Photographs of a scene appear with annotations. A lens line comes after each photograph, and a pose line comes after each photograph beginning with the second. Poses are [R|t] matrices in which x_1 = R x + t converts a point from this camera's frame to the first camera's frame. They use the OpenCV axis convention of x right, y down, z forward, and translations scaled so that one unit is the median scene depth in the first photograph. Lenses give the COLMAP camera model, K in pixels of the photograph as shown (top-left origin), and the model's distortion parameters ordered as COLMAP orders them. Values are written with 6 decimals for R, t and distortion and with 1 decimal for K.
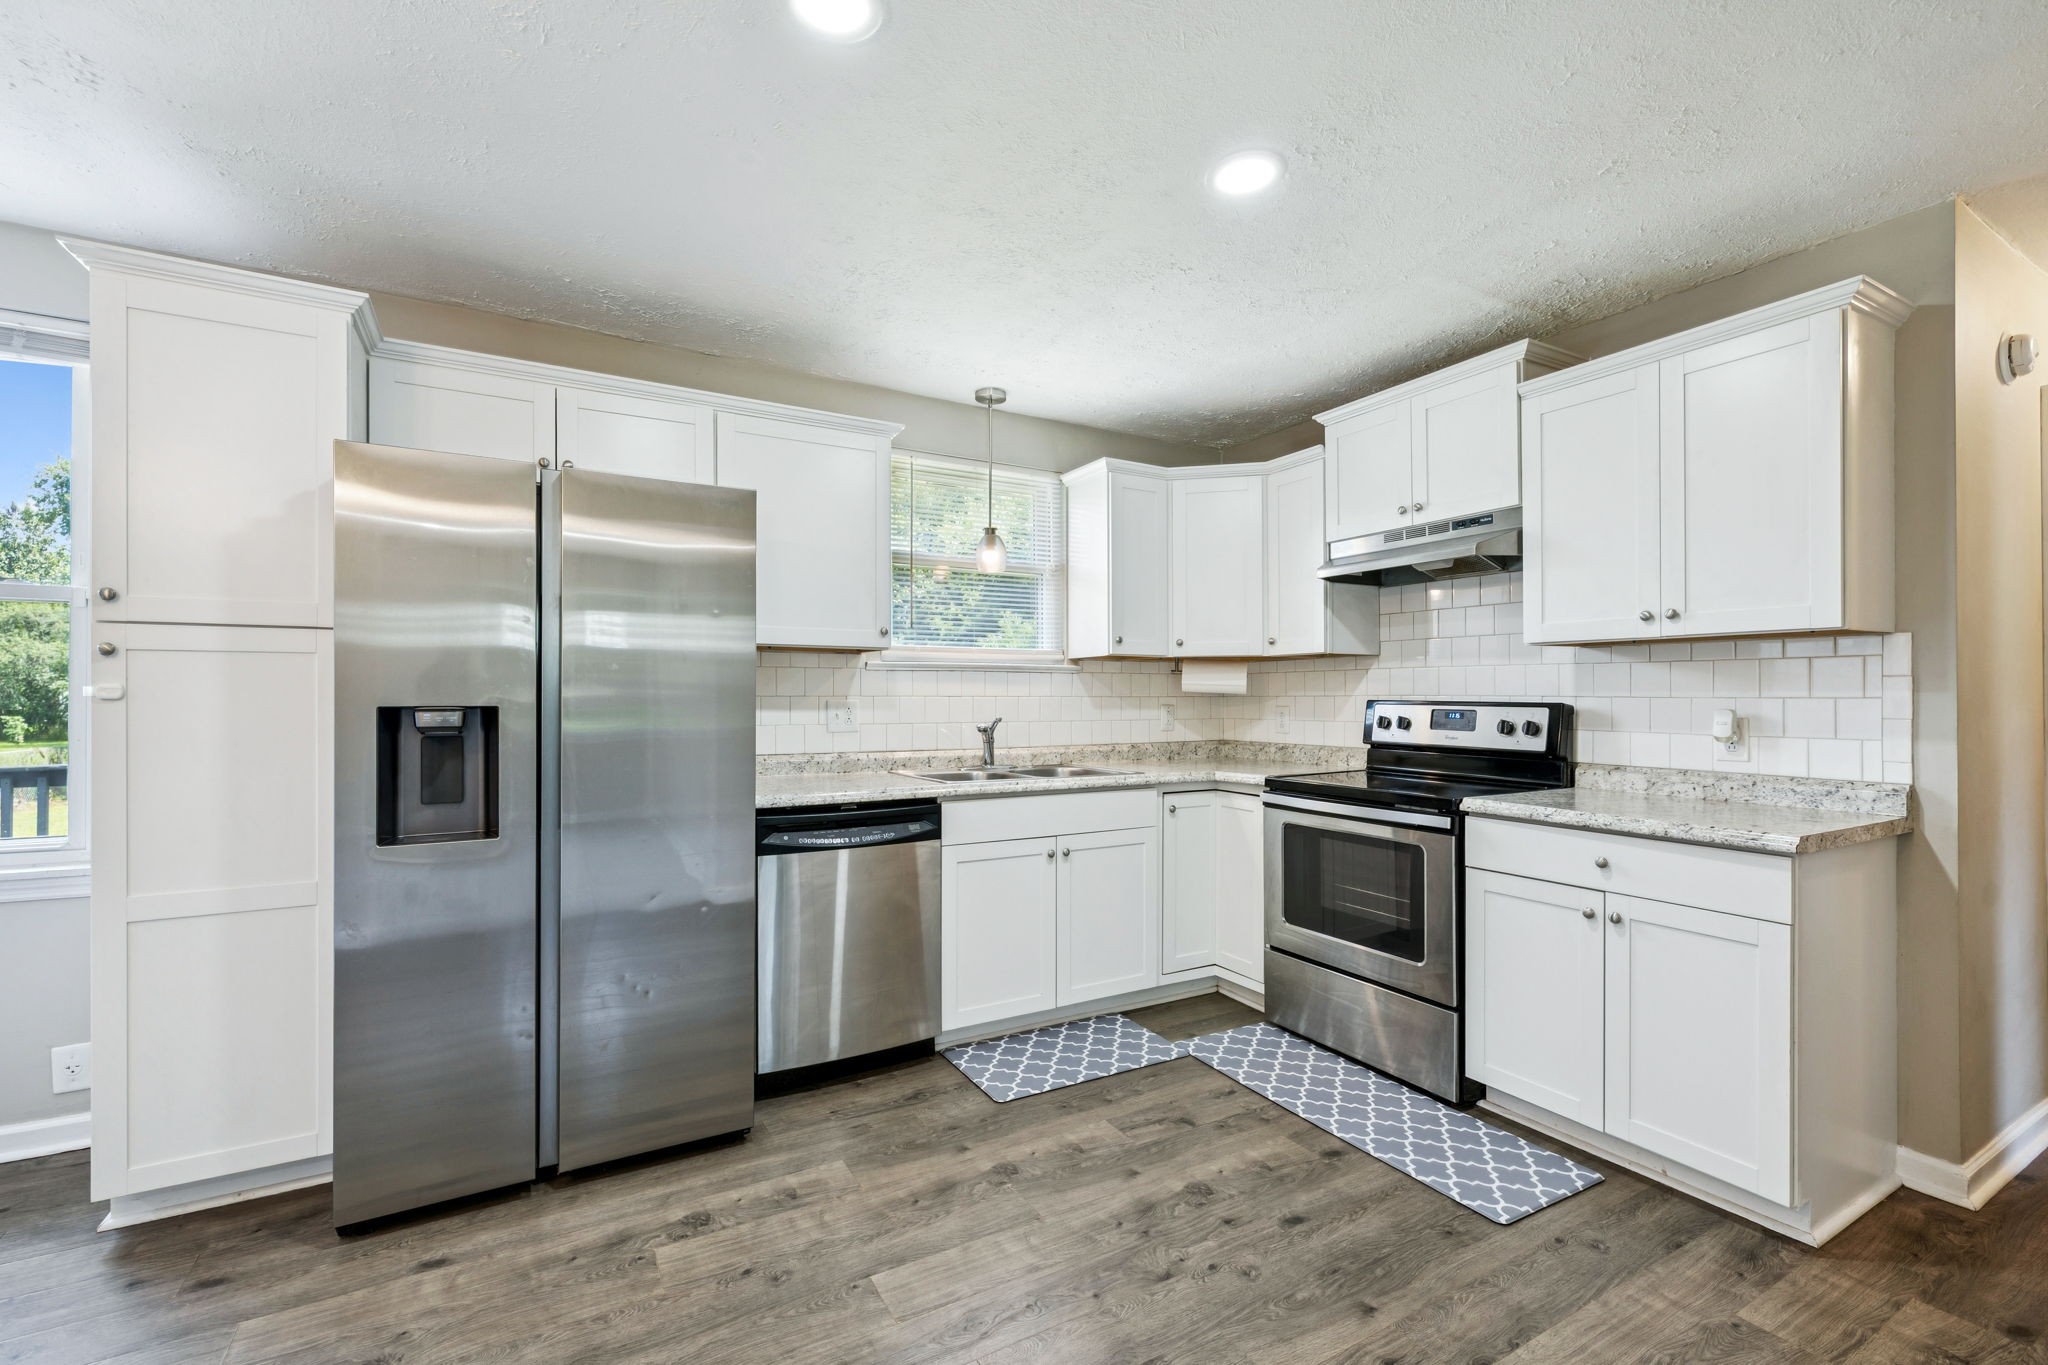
lens RADIAL K [[870.7, 0, 1027.7], [0, 870.7, 695.0], [0, 0, 1]] dist [-0.001228, -0.000022]
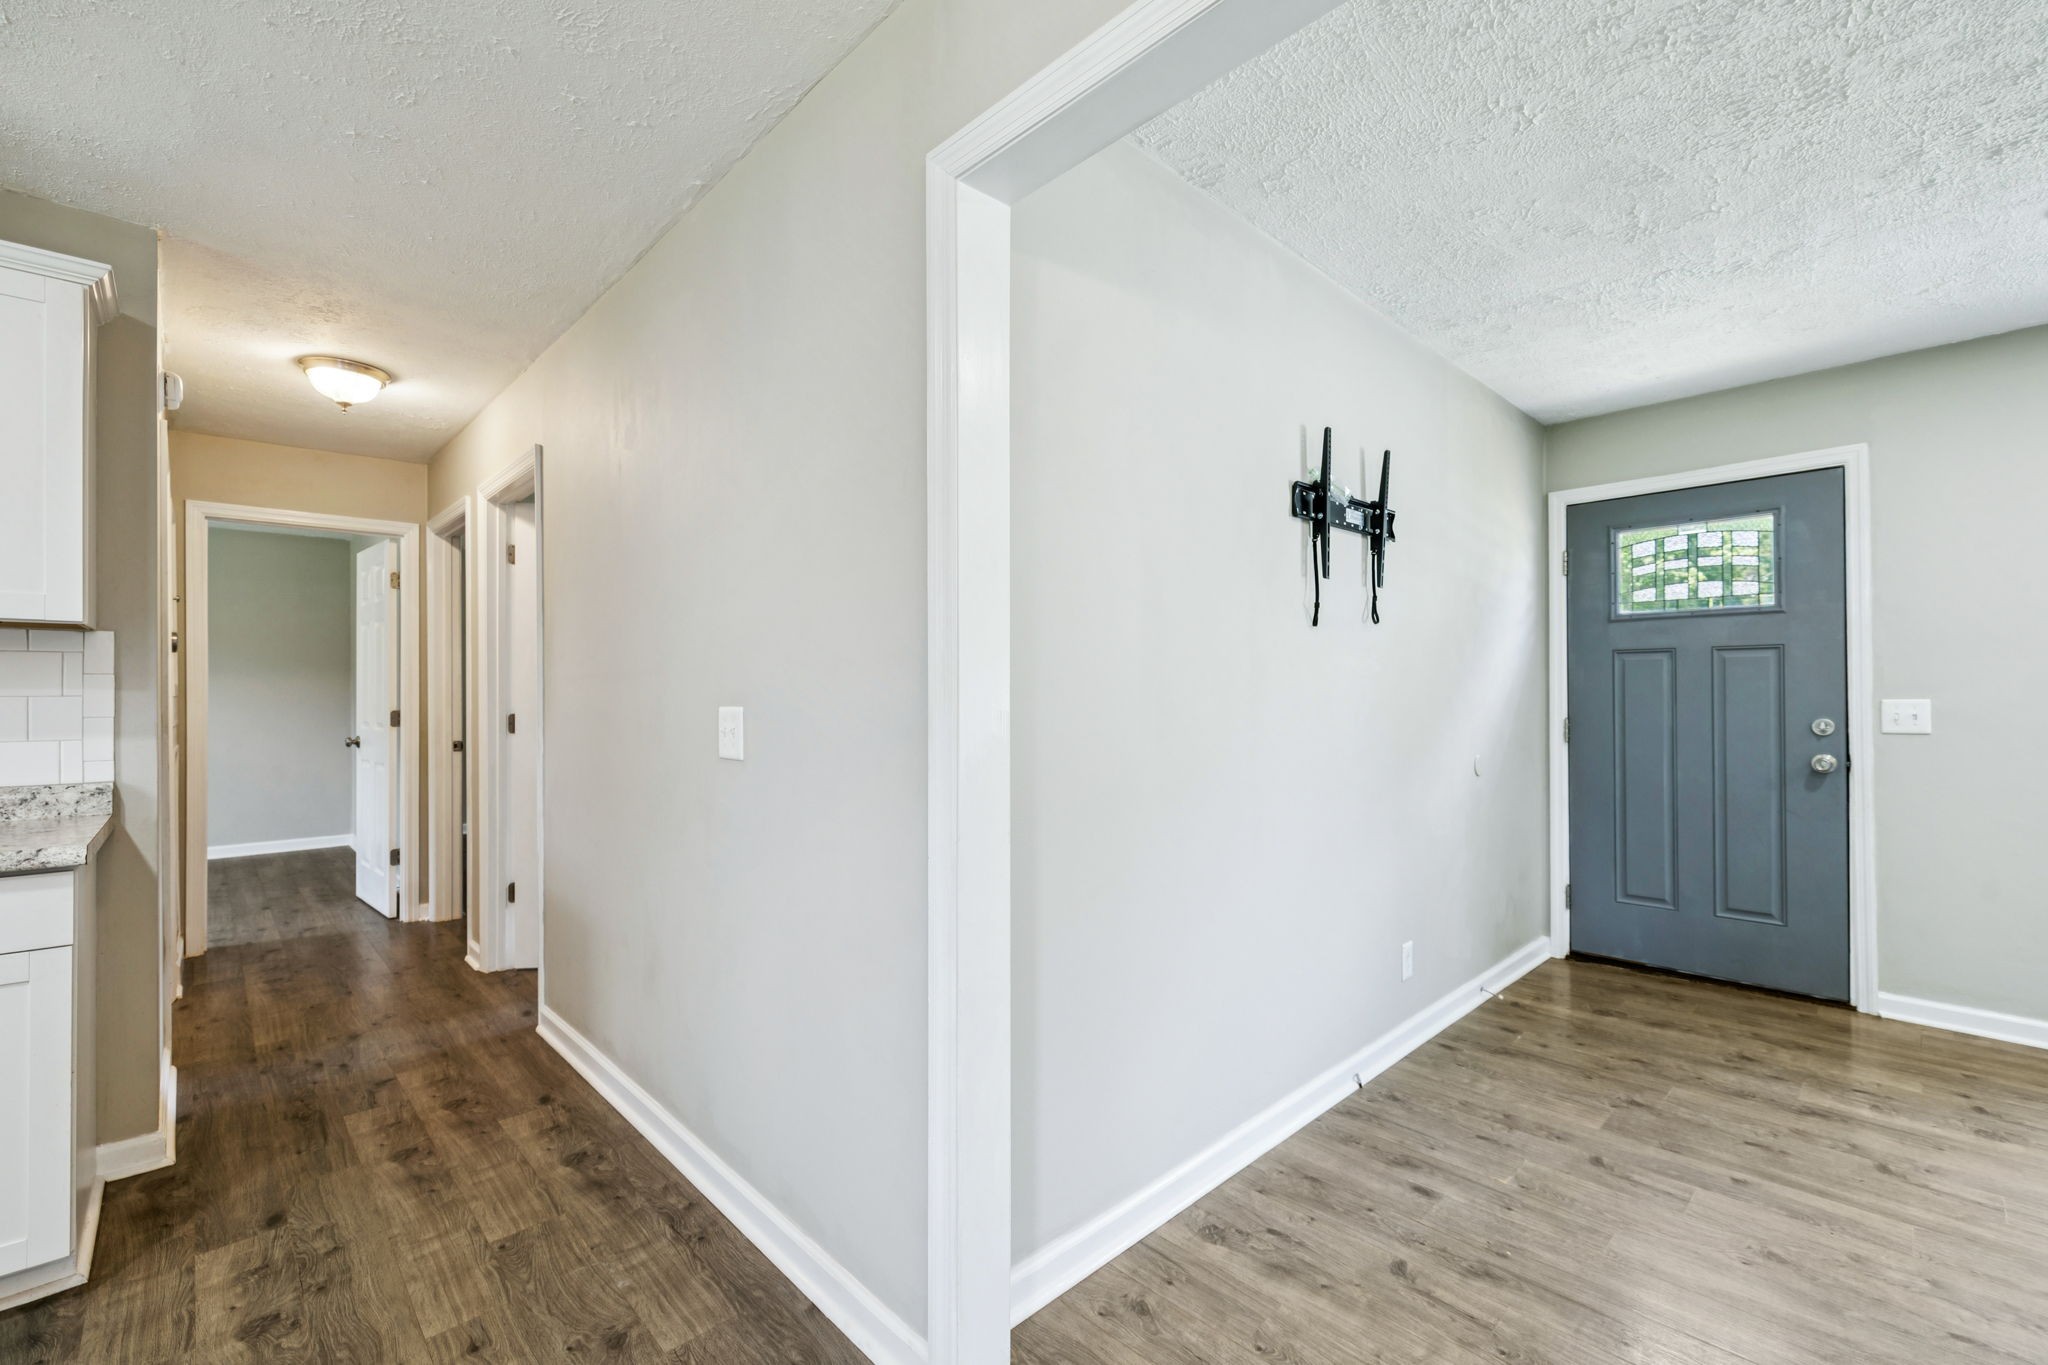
lens RADIAL K [[863.3, 0, 1003.8], [0, 863.3, 685.9], [0, 0, 1]] dist [0.000919, -0.000025]
pose [[-0.225783, 0.006905, 0.974153, -0.204867], [0.001197, 0.999976, -0.006811, -0.000296], [-0.974177, -0.000372, -0.225786, 0.221324]]
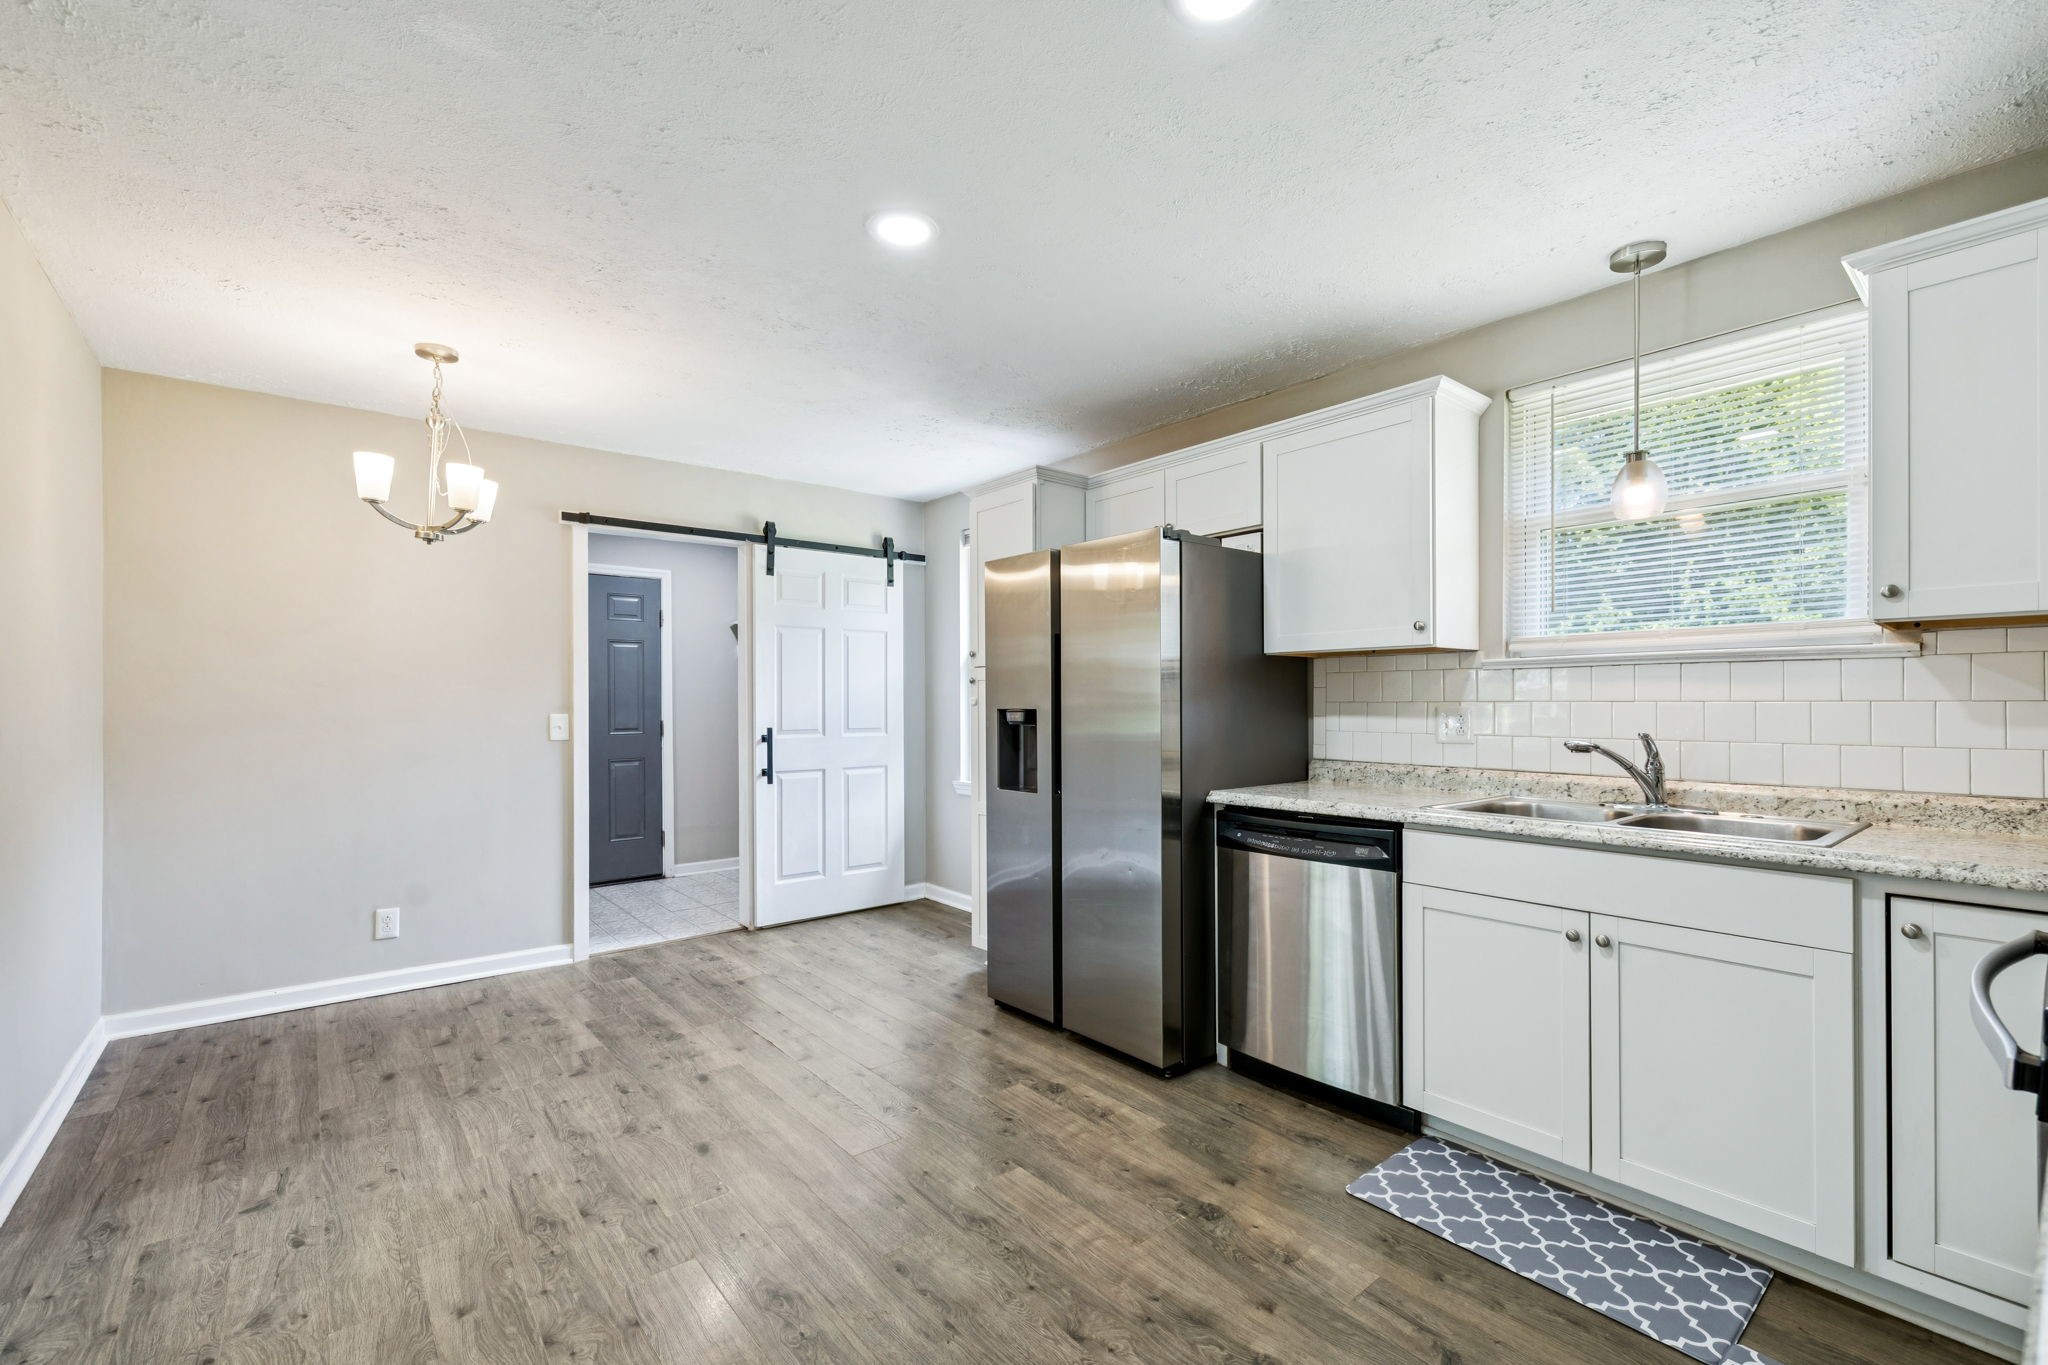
lens RADIAL K [[882.3, 0, 1019.6], [0, 882.3, 708.9], [0, 0, 1]] dist [0.000916, -0.000043]
pose [[0.157862, 0.002830, -0.987457, 0.880164], [0.003486, 0.999988, 0.003423, 0.005416], [0.987455, -0.003982, 0.157851, 0.660761]]
